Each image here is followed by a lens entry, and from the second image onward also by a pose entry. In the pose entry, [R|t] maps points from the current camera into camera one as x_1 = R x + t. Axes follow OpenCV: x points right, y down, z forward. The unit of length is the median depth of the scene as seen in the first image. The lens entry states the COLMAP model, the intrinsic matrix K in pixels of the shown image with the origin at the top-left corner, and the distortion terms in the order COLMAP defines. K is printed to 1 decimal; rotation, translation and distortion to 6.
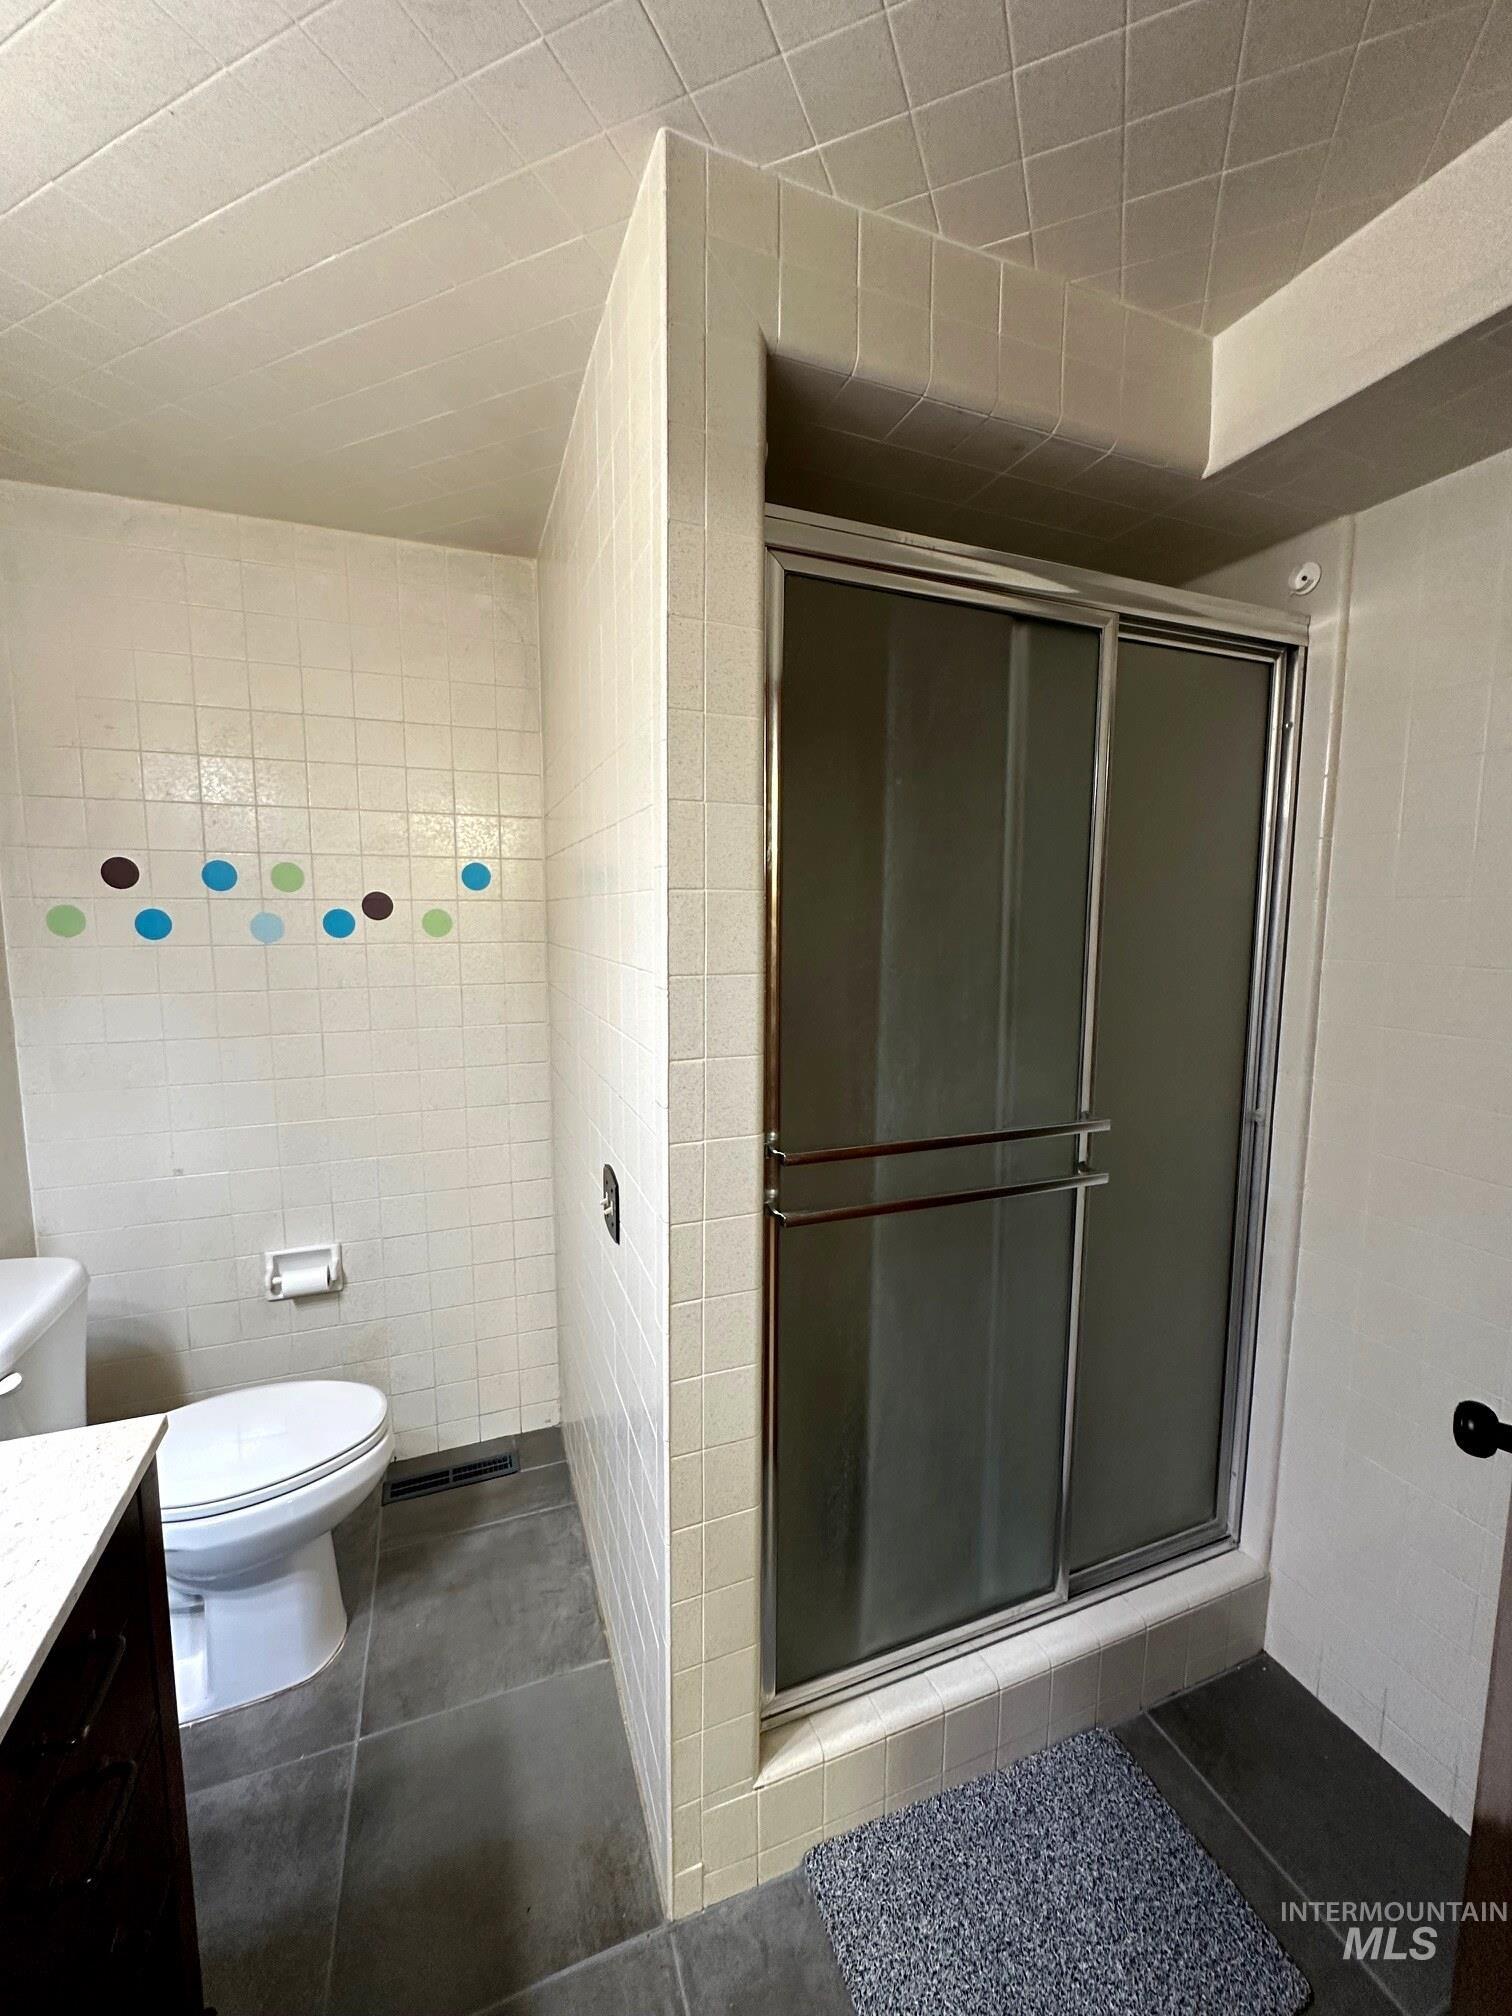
lens RADIAL K [[800.7, 0, 760.3], [0, 800.7, 1004.2], [0, 0, 1]] dist [-0.005477, 0.001381]
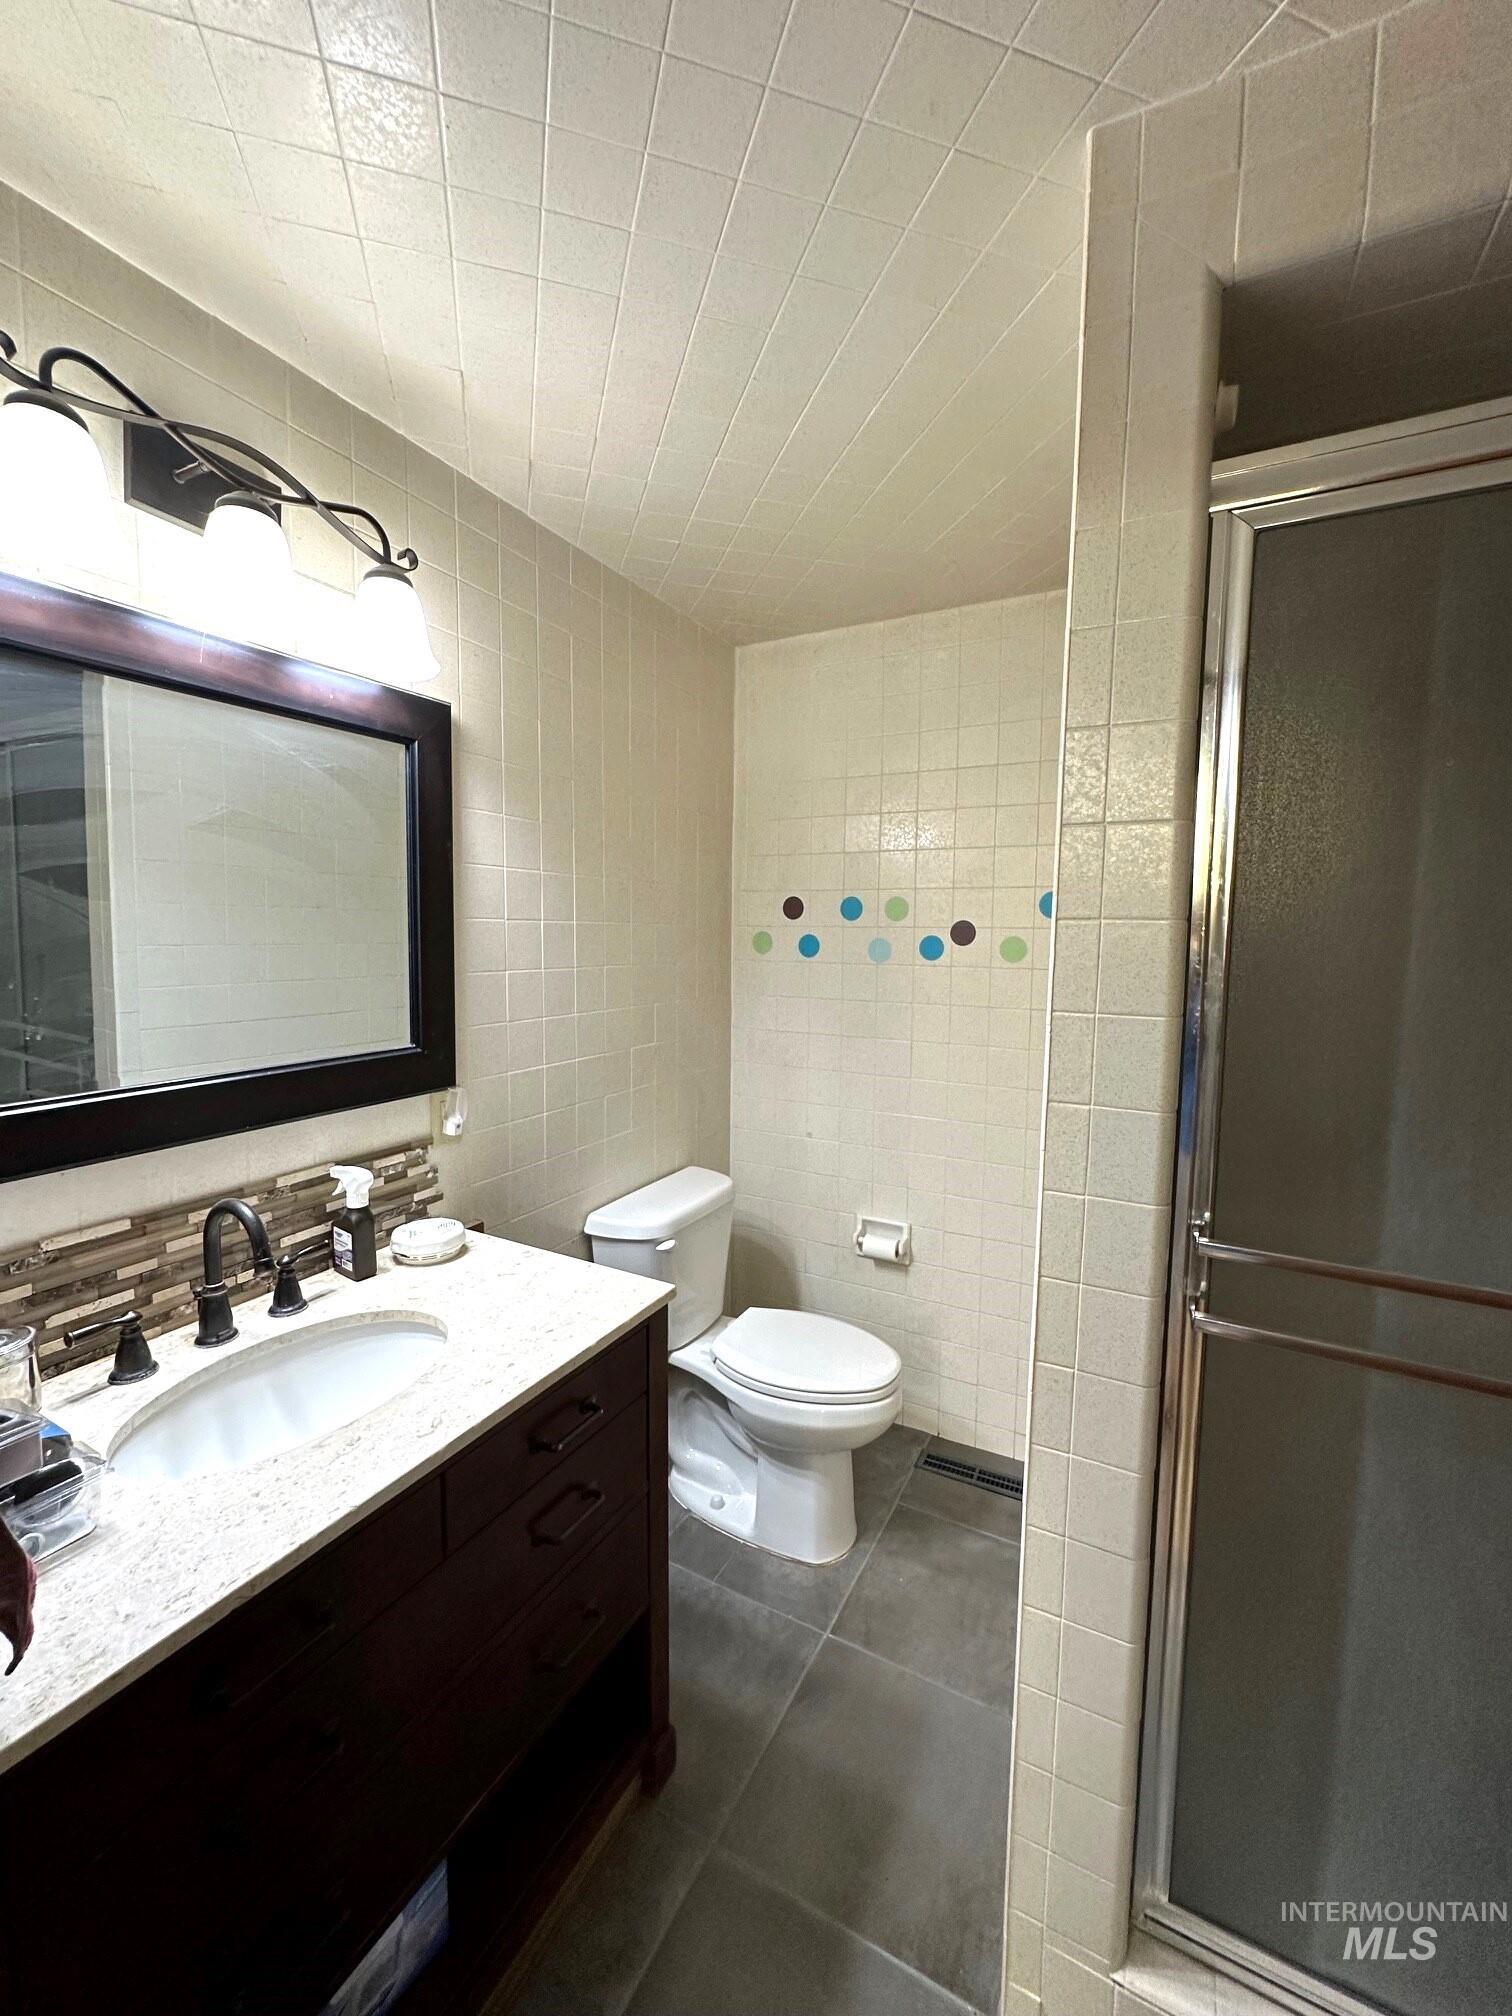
lens RADIAL K [[800.7, 0, 763.1], [0, 800.7, 1005.0], [0, 0, 1]] dist [-0.005477, 0.001381]
pose [[0.656504, 0.073286, -0.750754, 0.216839], [-0.095760, 0.995314, 0.013421, -0.013282], [0.748220, 0.063081, 0.660445, 0.071434]]
